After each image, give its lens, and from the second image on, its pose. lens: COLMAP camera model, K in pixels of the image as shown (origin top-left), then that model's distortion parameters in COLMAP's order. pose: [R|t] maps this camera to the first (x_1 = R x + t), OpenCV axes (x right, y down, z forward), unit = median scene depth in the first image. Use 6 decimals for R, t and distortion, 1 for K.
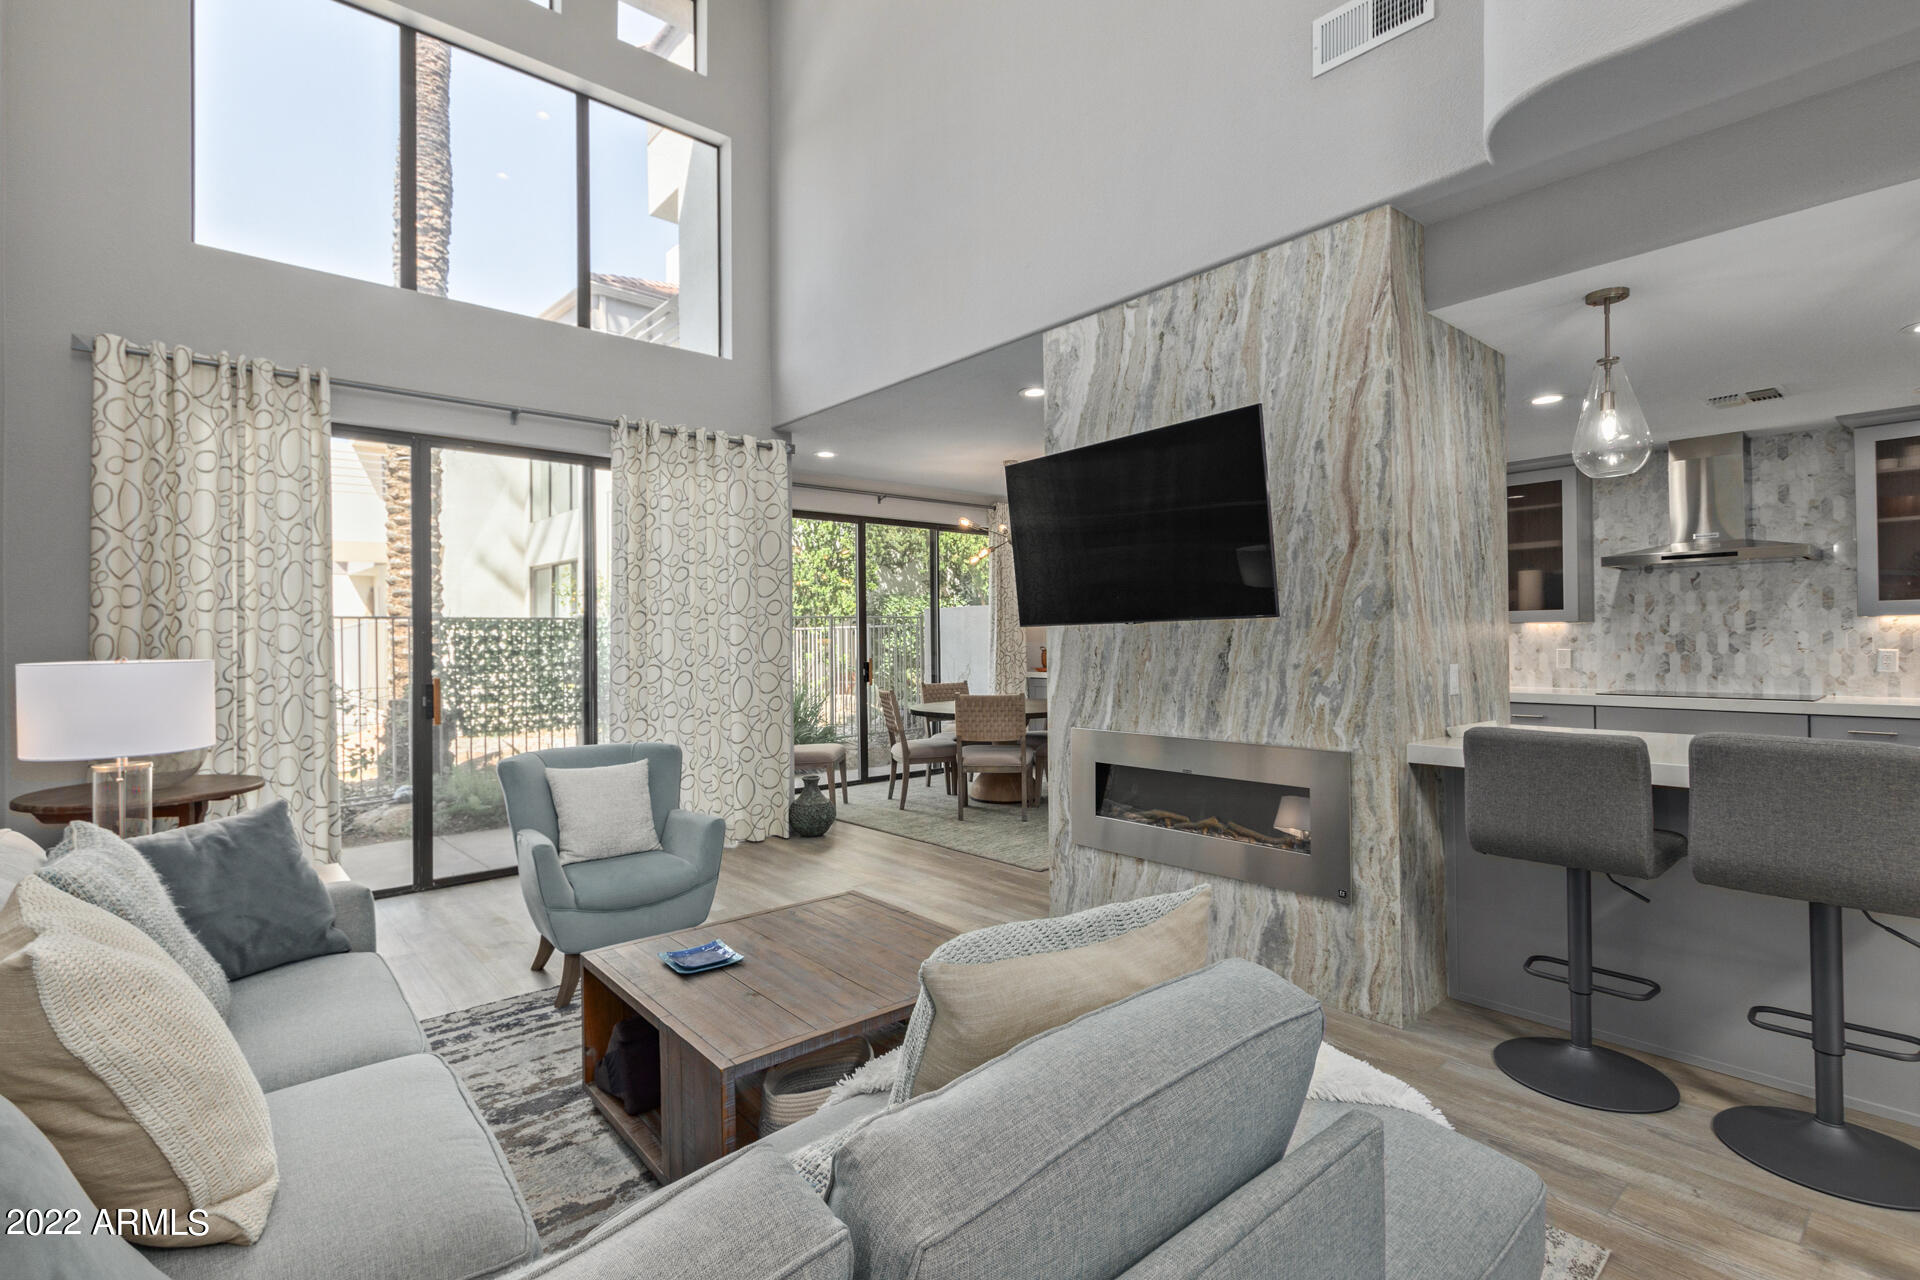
lens RADIAL K [[878.1, 0, 976.8], [0, 878.1, 636.9], [0, 0, 1]] dist [0.005247, -0.002670]
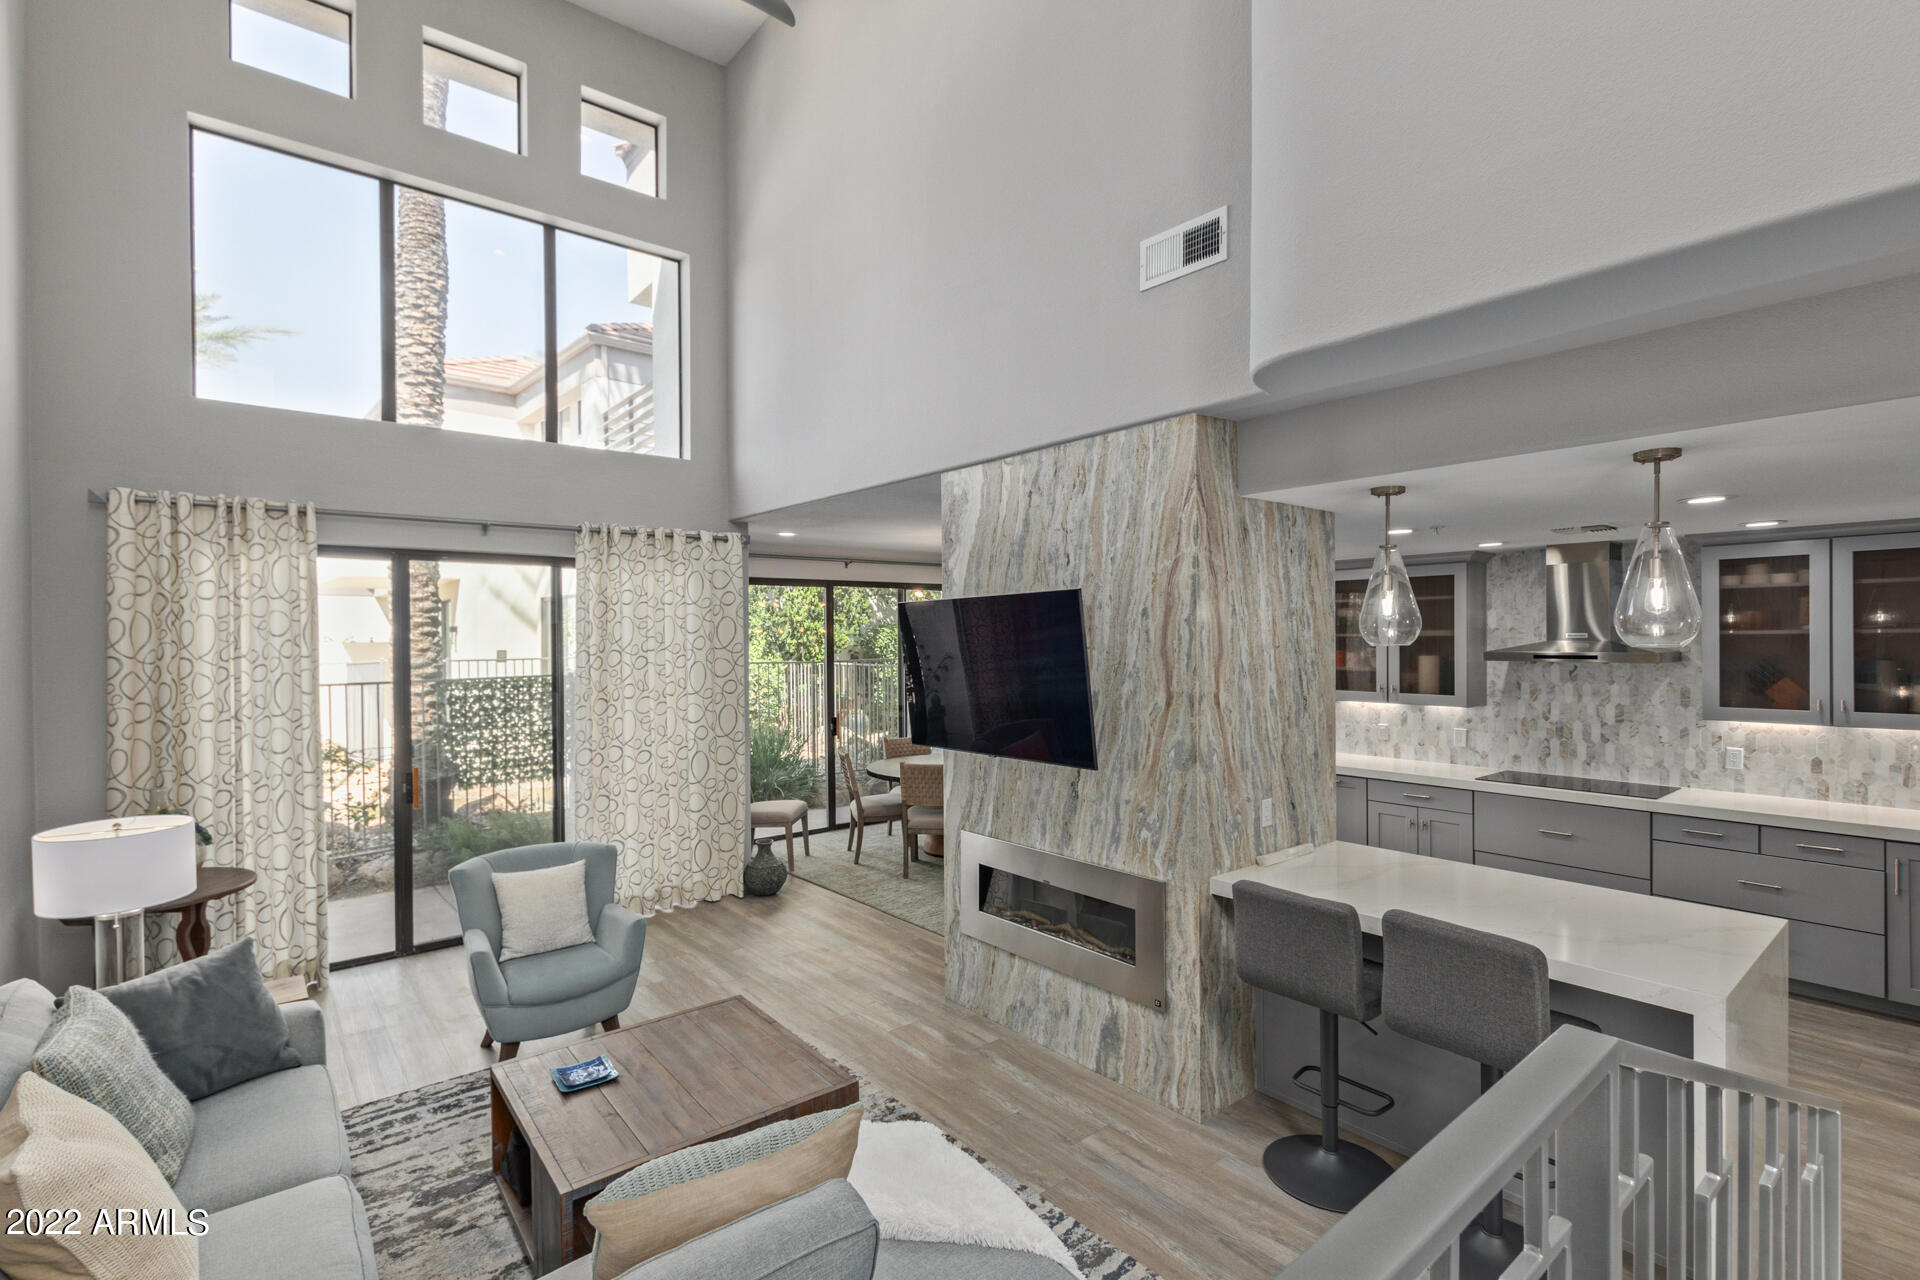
lens RADIAL K [[878.1, 0, 987.9], [0, 878.1, 640.4], [0, 0, 1]] dist [0.005247, -0.002670]
pose [[0.999733, 0.002463, -0.022966, 0.169729], [-0.002134, 0.999895, 0.014348, -0.158743], [0.022999, -0.014295, 0.999633, -0.123202]]
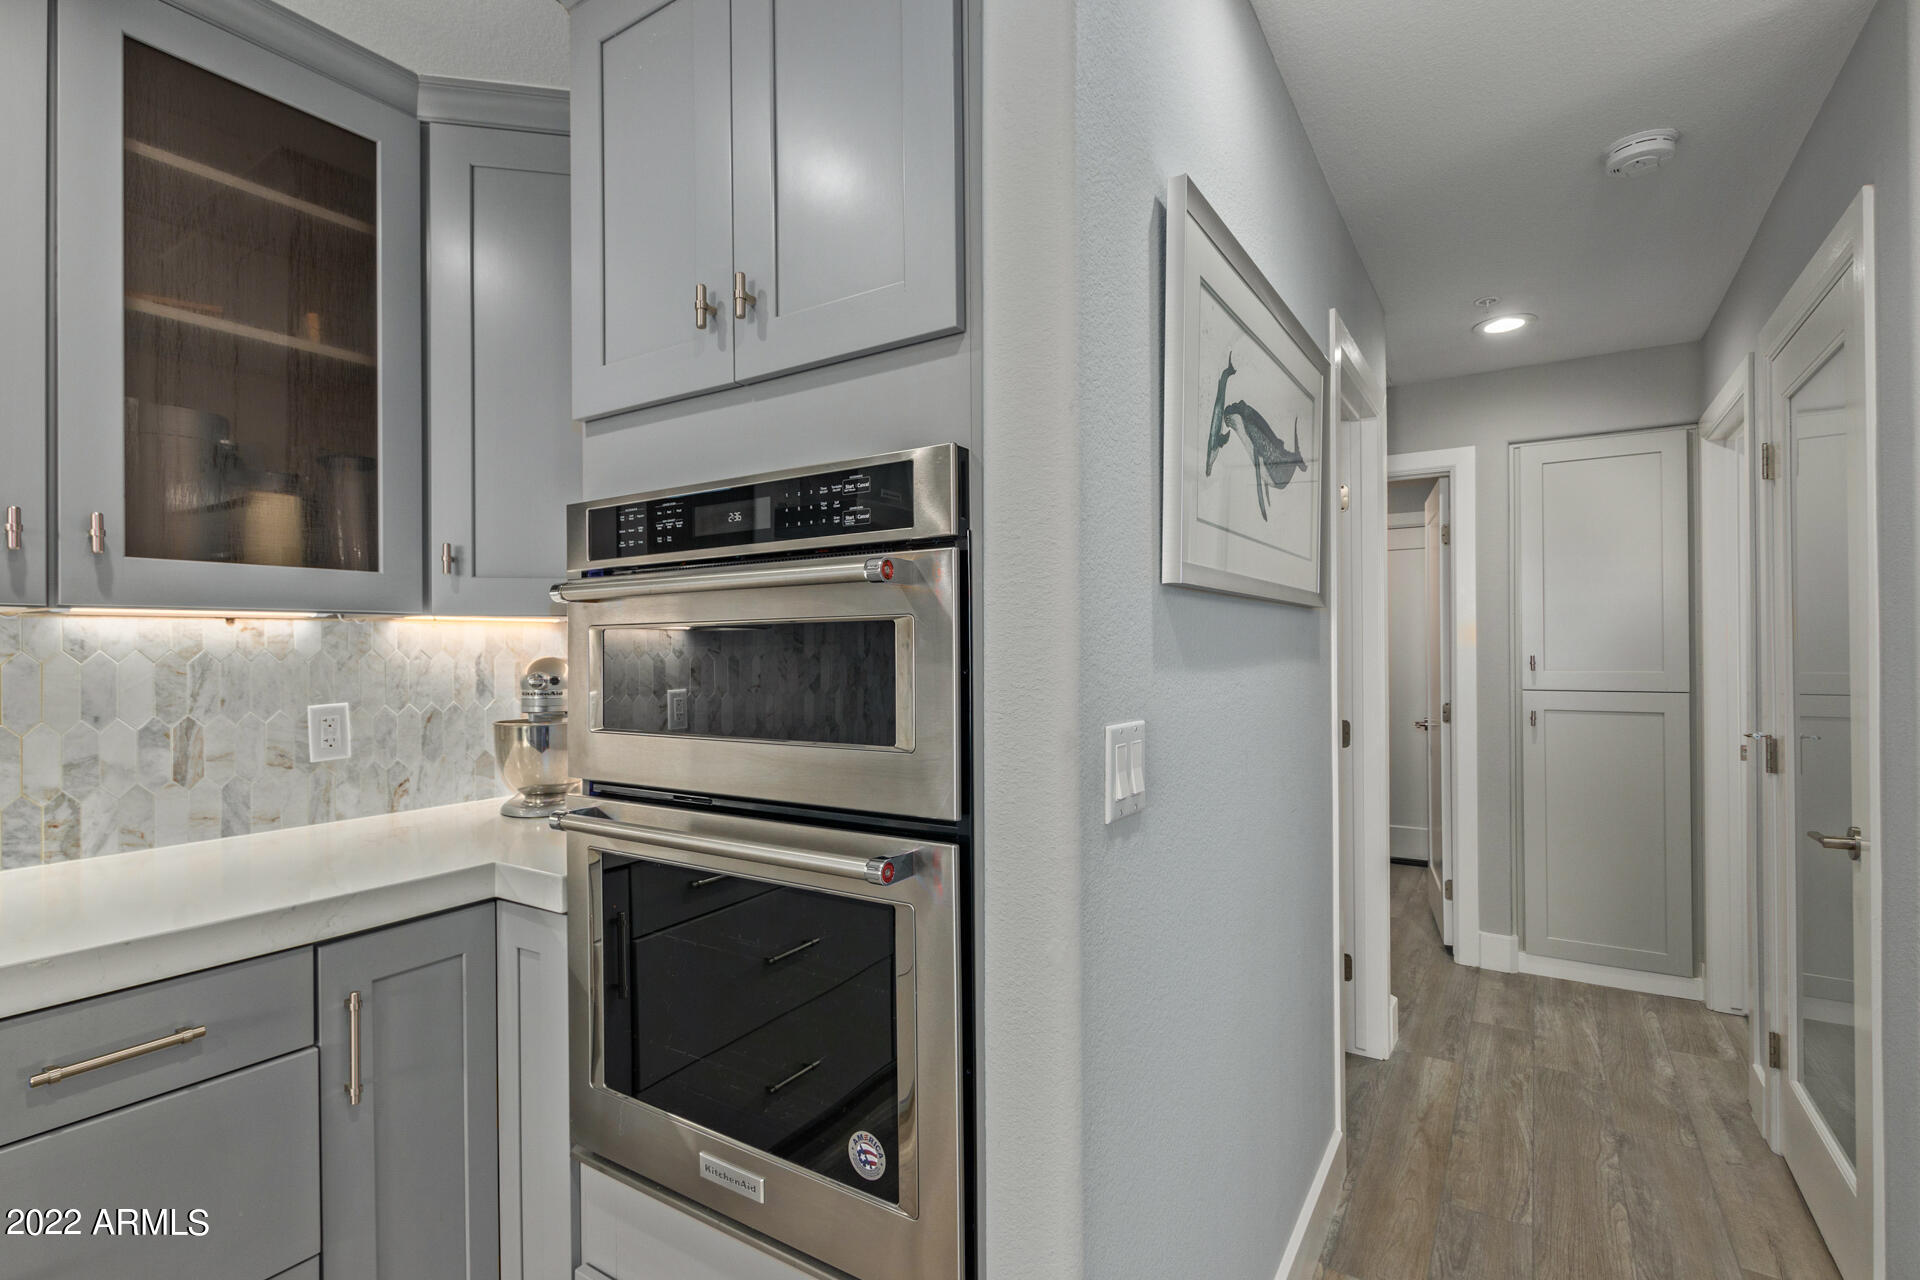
lens RADIAL K [[878.1, 0, 963.5], [0, 878.1, 639.2], [0, 0, 1]] dist [0.005247, -0.002670]
pose [[-0.275968, 0.016045, 0.961033, 0.879651], [0.002378, 0.999869, -0.016010, -0.003944], [-0.961164, -0.002133, -0.275970, 0.875743]]
